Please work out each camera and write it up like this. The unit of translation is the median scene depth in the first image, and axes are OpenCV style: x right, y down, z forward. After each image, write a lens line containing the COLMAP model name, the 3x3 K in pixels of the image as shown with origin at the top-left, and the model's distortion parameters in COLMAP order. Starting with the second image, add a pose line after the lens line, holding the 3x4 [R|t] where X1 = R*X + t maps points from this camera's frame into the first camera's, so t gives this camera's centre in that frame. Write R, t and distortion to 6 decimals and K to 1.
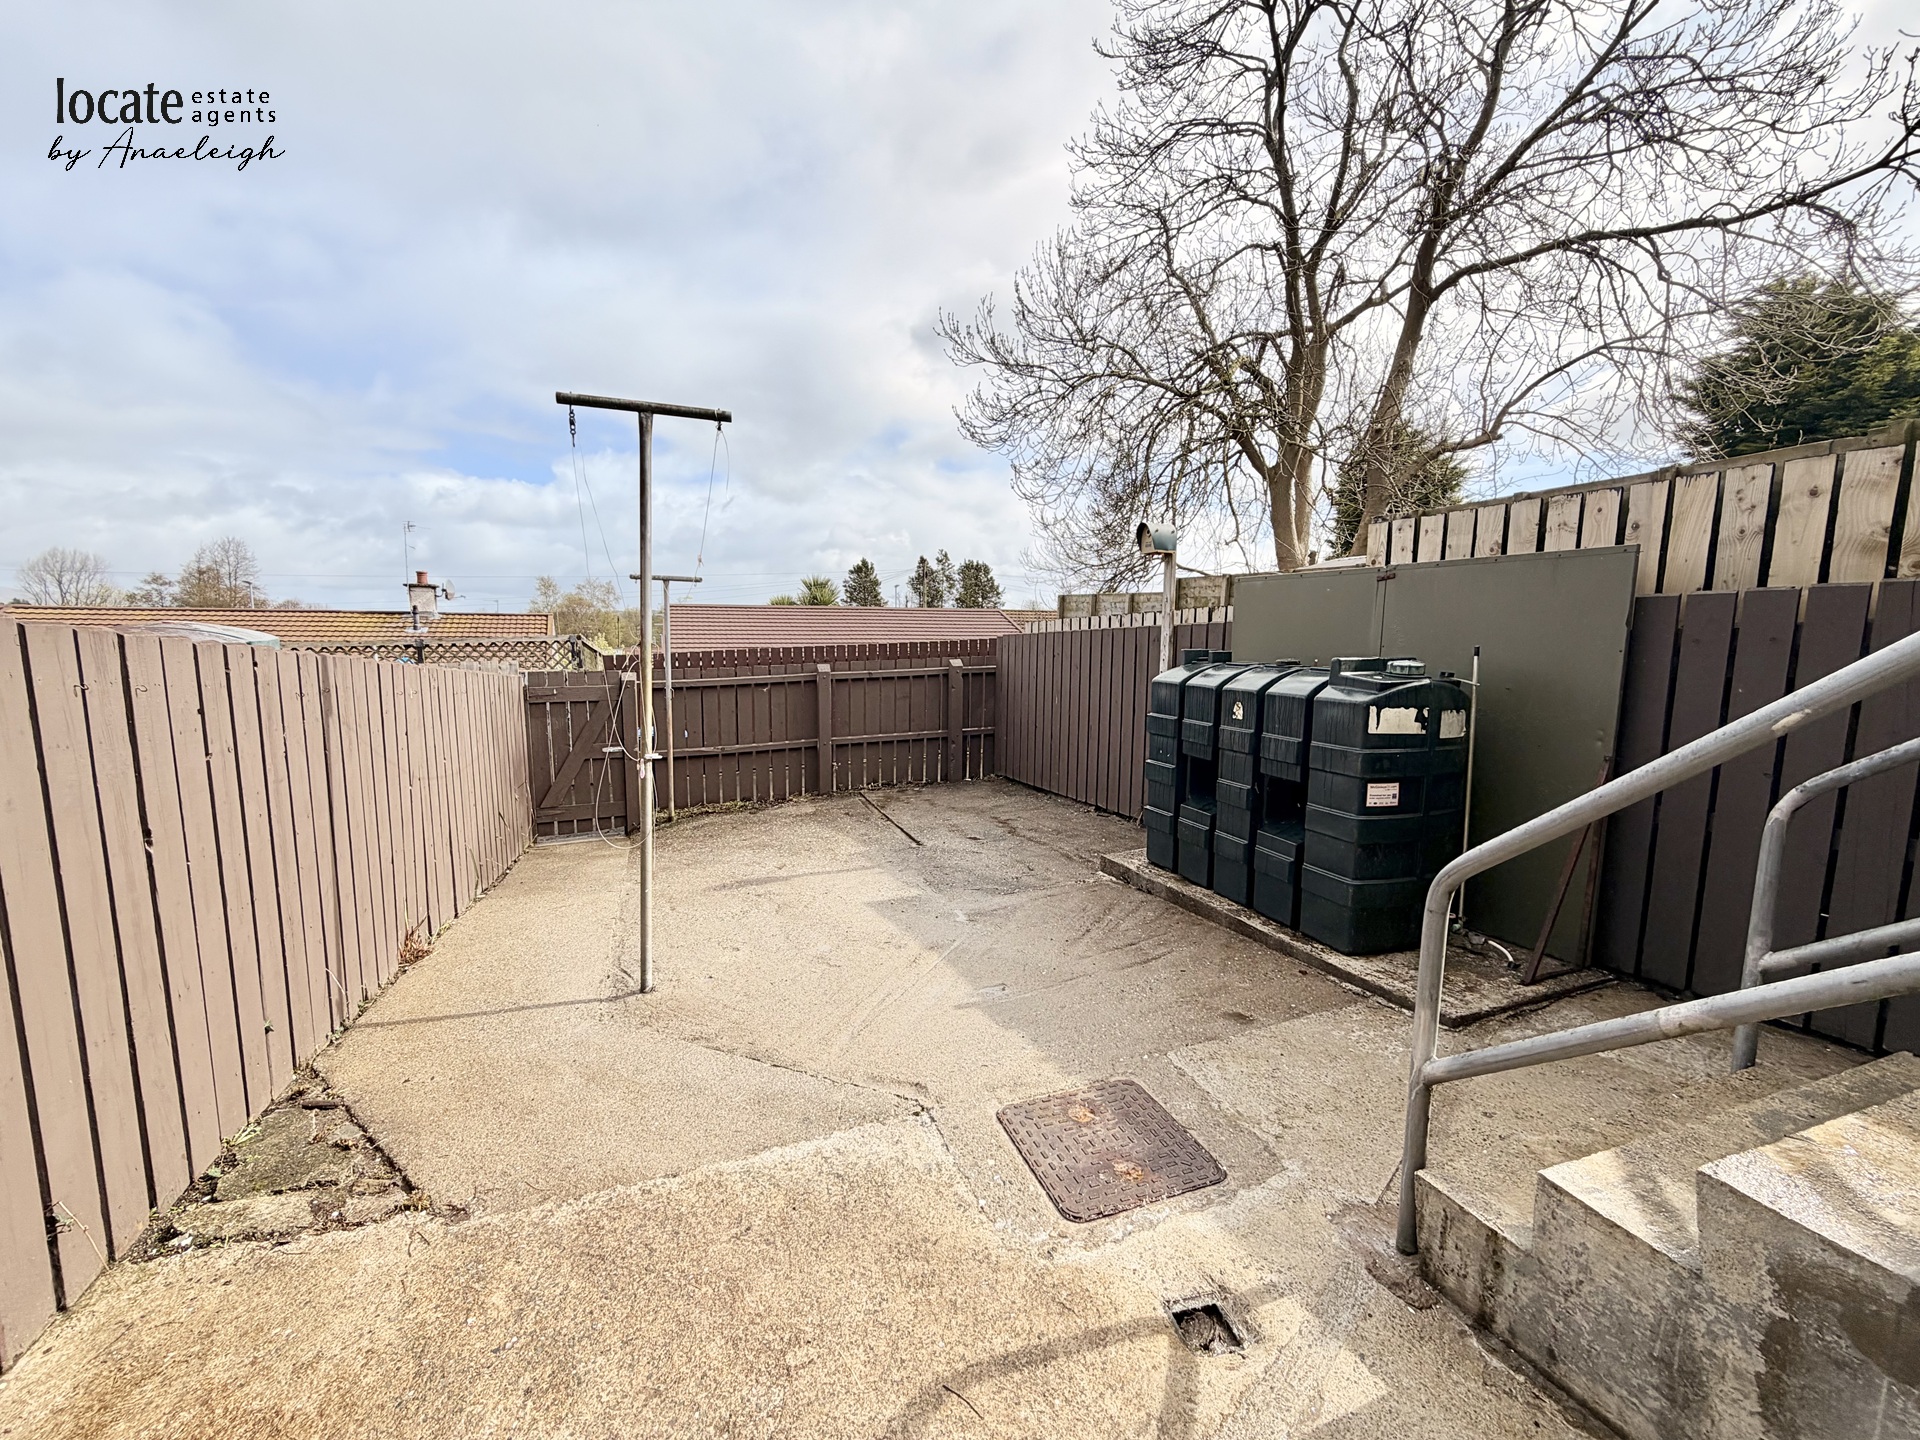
lens RADIAL K [[766.0, 0, 954.4], [0, 766.0, 728.5], [0, 0, 1]] dist [-0.001857, 0.000100]
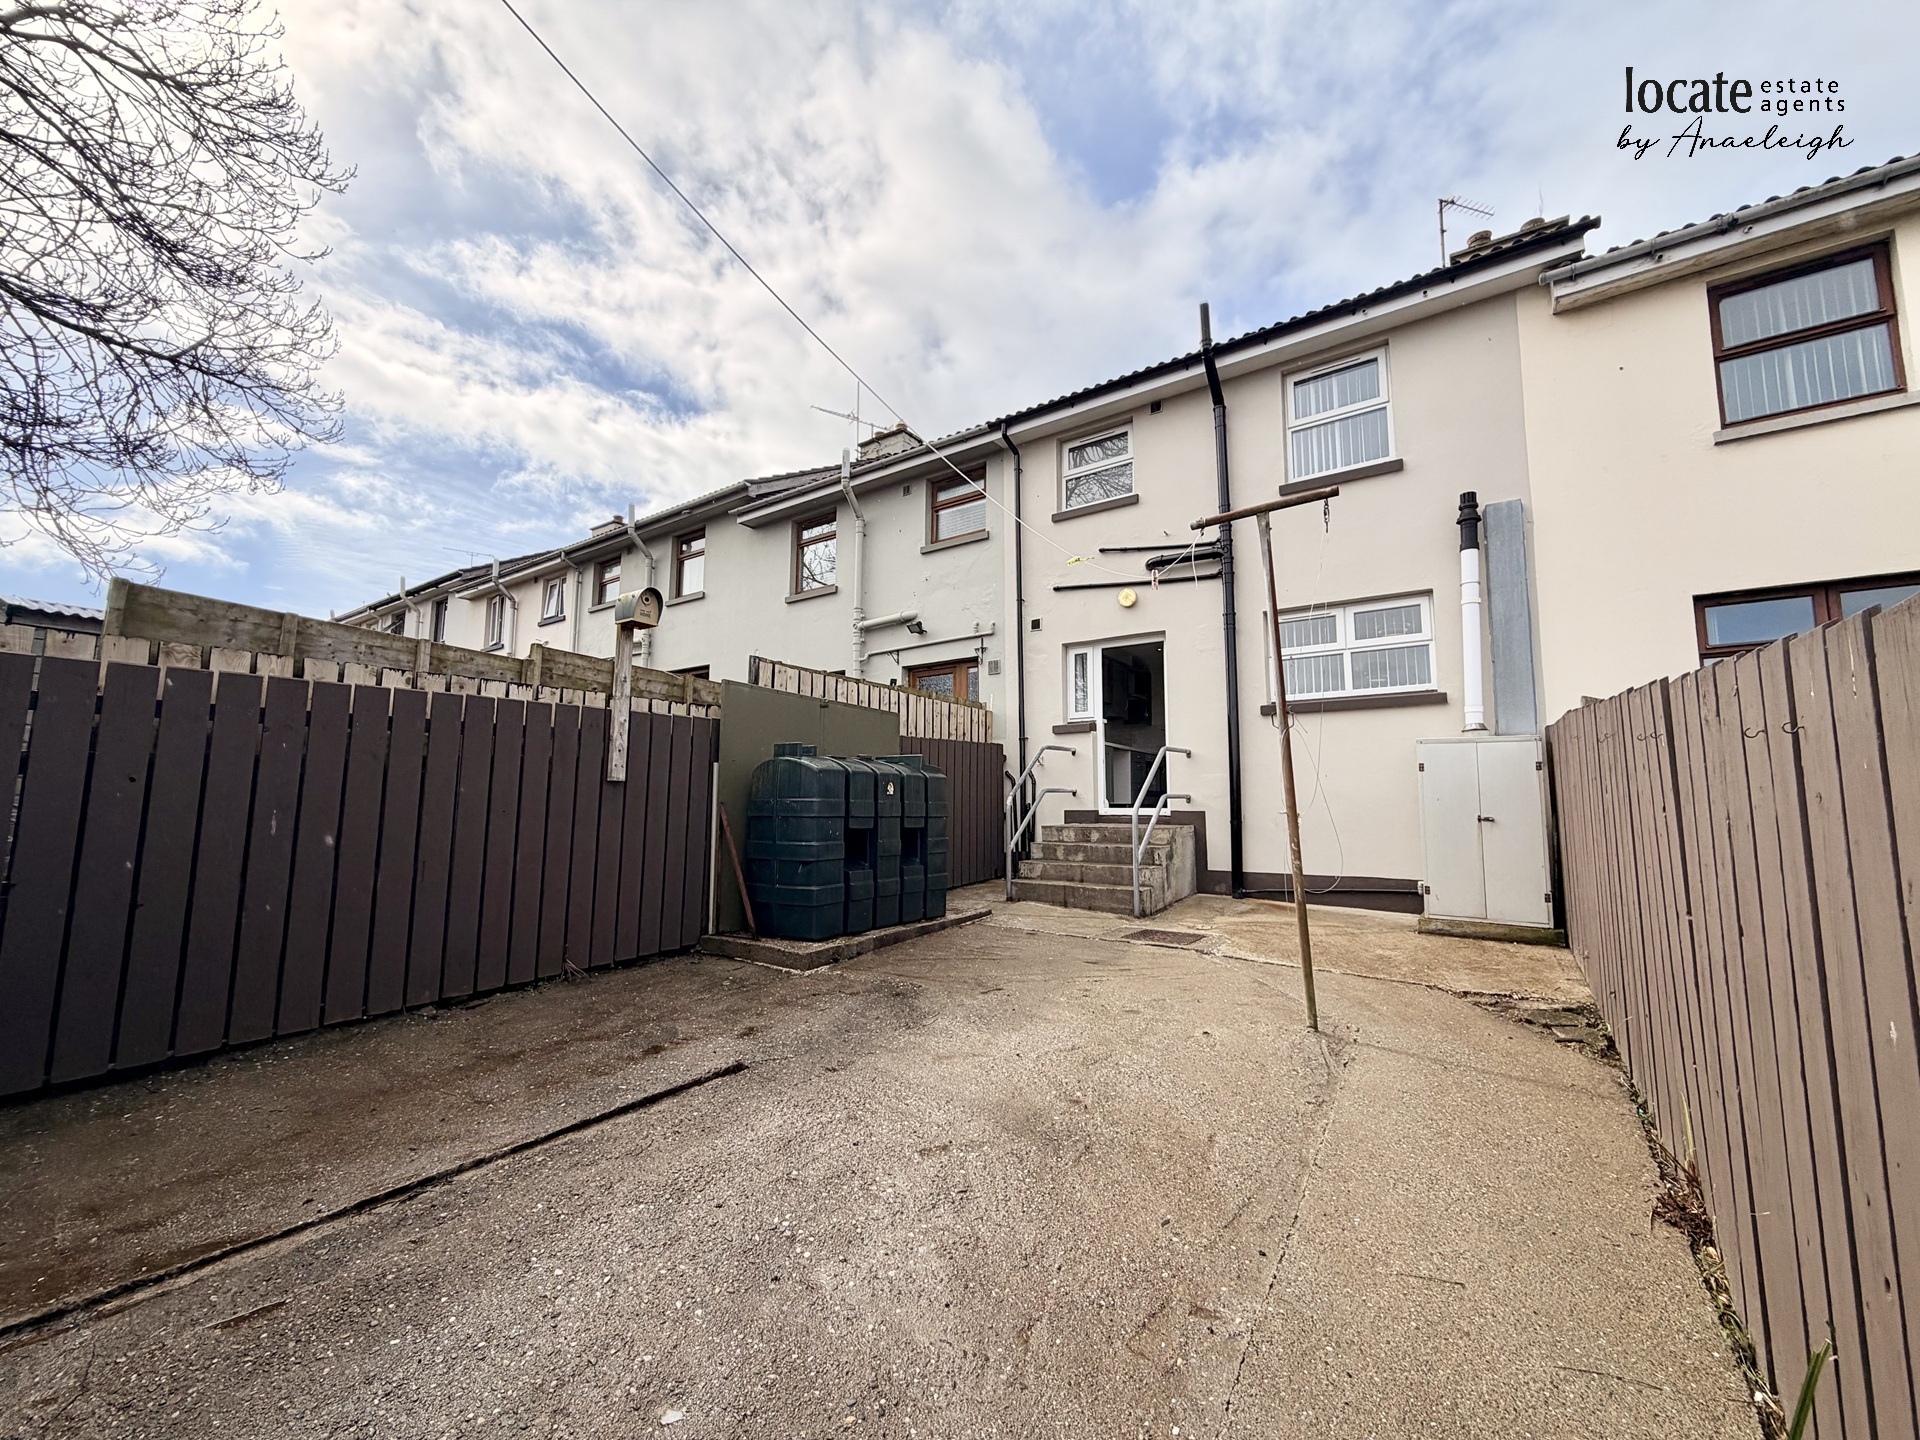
lens RADIAL K [[766.0, 0, 956.4], [0, 766.0, 721.3], [0, 0, 1]] dist [-0.001857, 0.000100]
pose [[-0.583007, 0.081755, 0.808343, -0.574986], [0.087839, 0.995435, -0.037324, -0.055781], [-0.807705, 0.049244, -0.587527, 1.138965]]
